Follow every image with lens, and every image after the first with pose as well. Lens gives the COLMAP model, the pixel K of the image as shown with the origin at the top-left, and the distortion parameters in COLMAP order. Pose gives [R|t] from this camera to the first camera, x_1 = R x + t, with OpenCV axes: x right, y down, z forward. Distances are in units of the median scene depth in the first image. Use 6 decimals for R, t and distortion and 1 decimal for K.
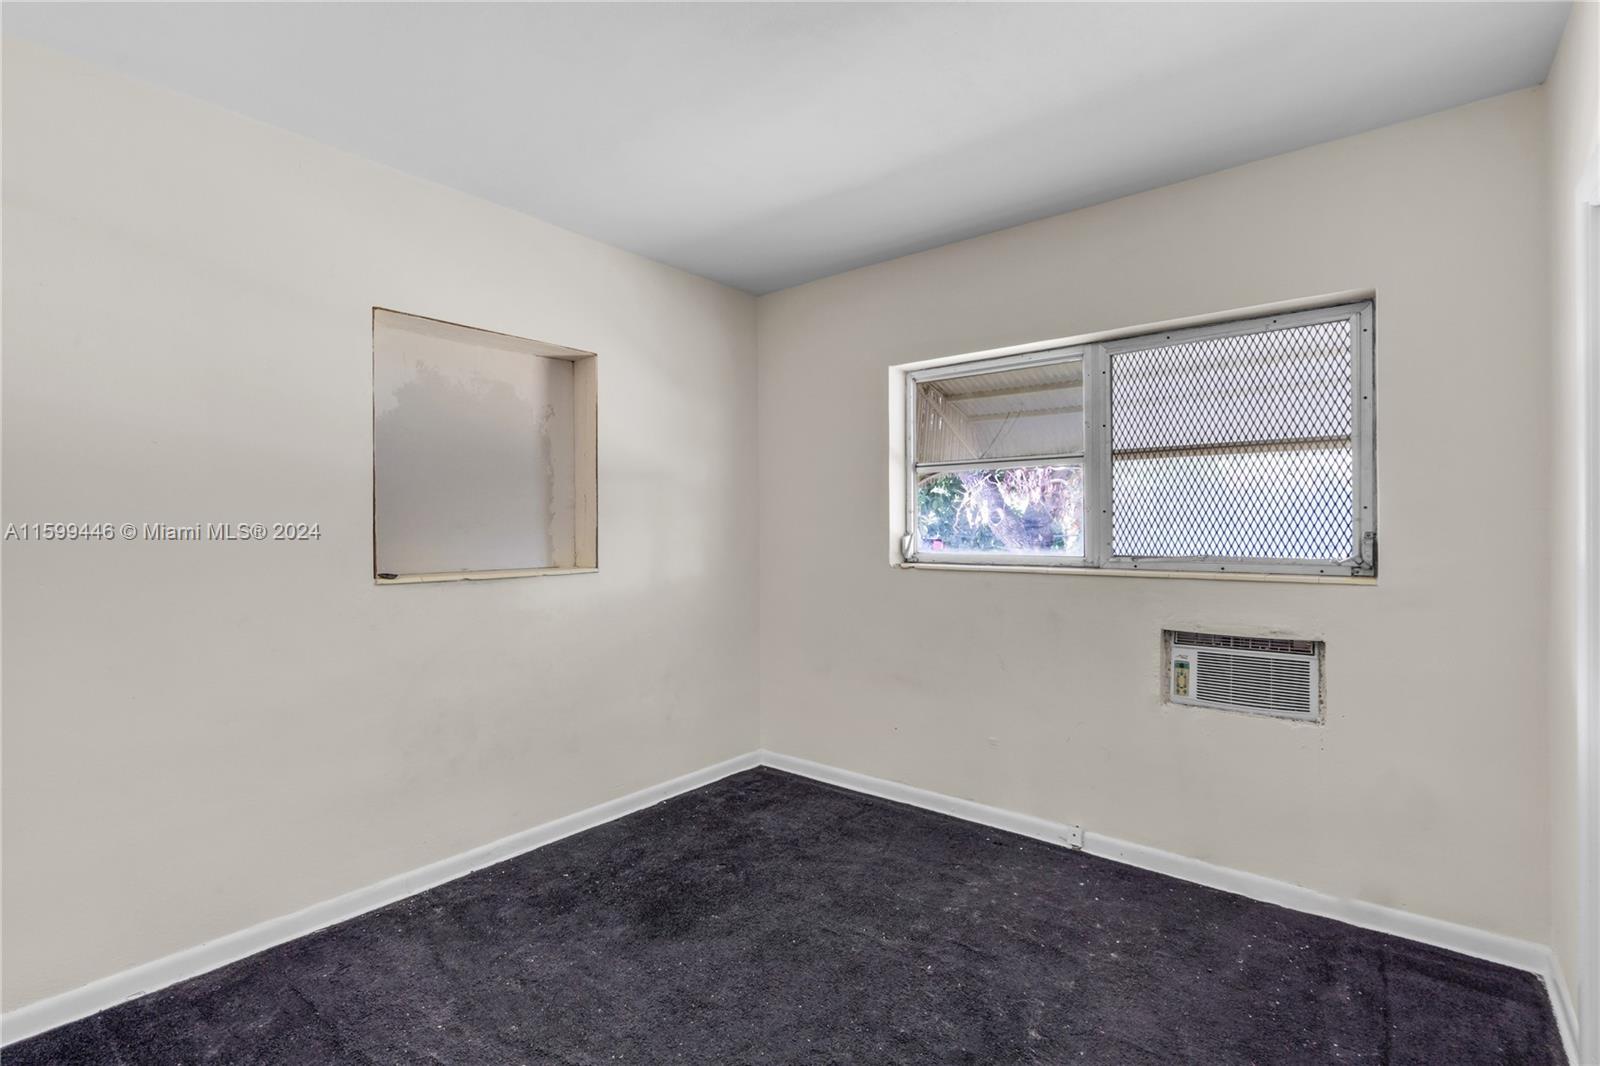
lens RADIAL K [[734.3, 0, 800.0], [0, 734.3, 533.0], [0, 0, 1]] dist [-0.001546, -0.000318]
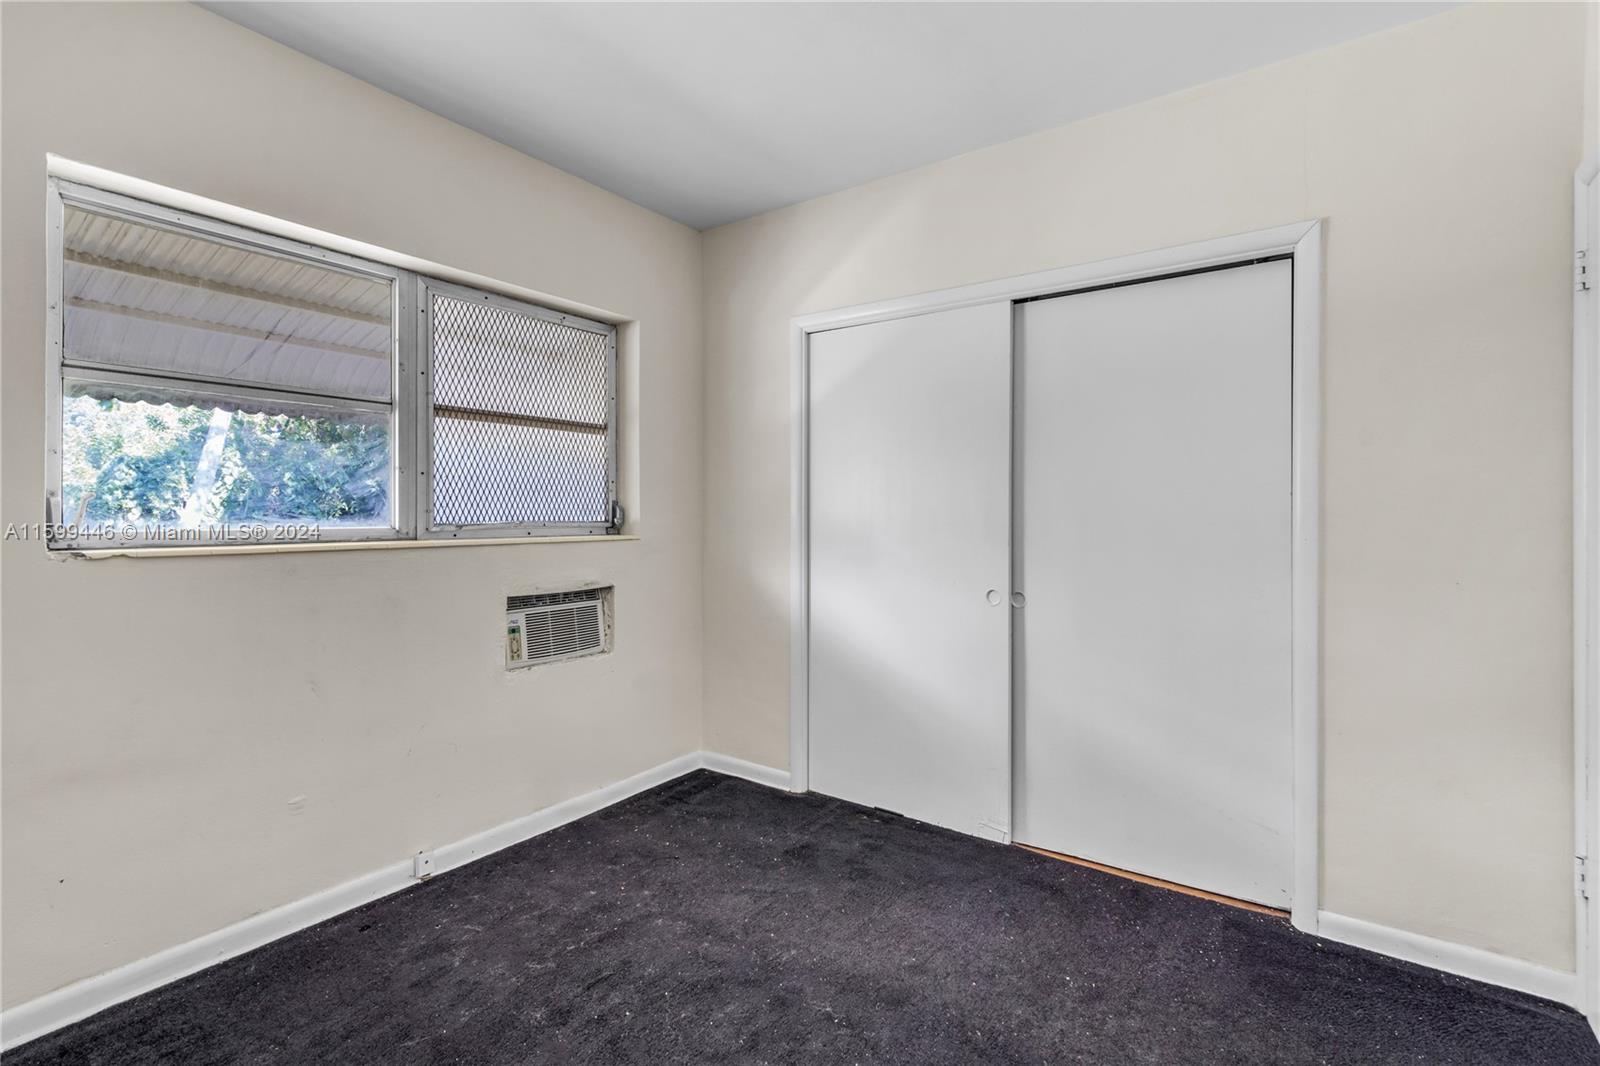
lens RADIAL K [[742.2, 0, 807.1], [0, 742.2, 515.9], [0, 0, 1]] dist [-0.001407, 0.000275]
pose [[-0.071371, 0.001444, 0.997449, -0.530798], [0.008114, 0.999967, -0.000867, 0.027312], [-0.997417, 0.008032, -0.071380, 0.677563]]
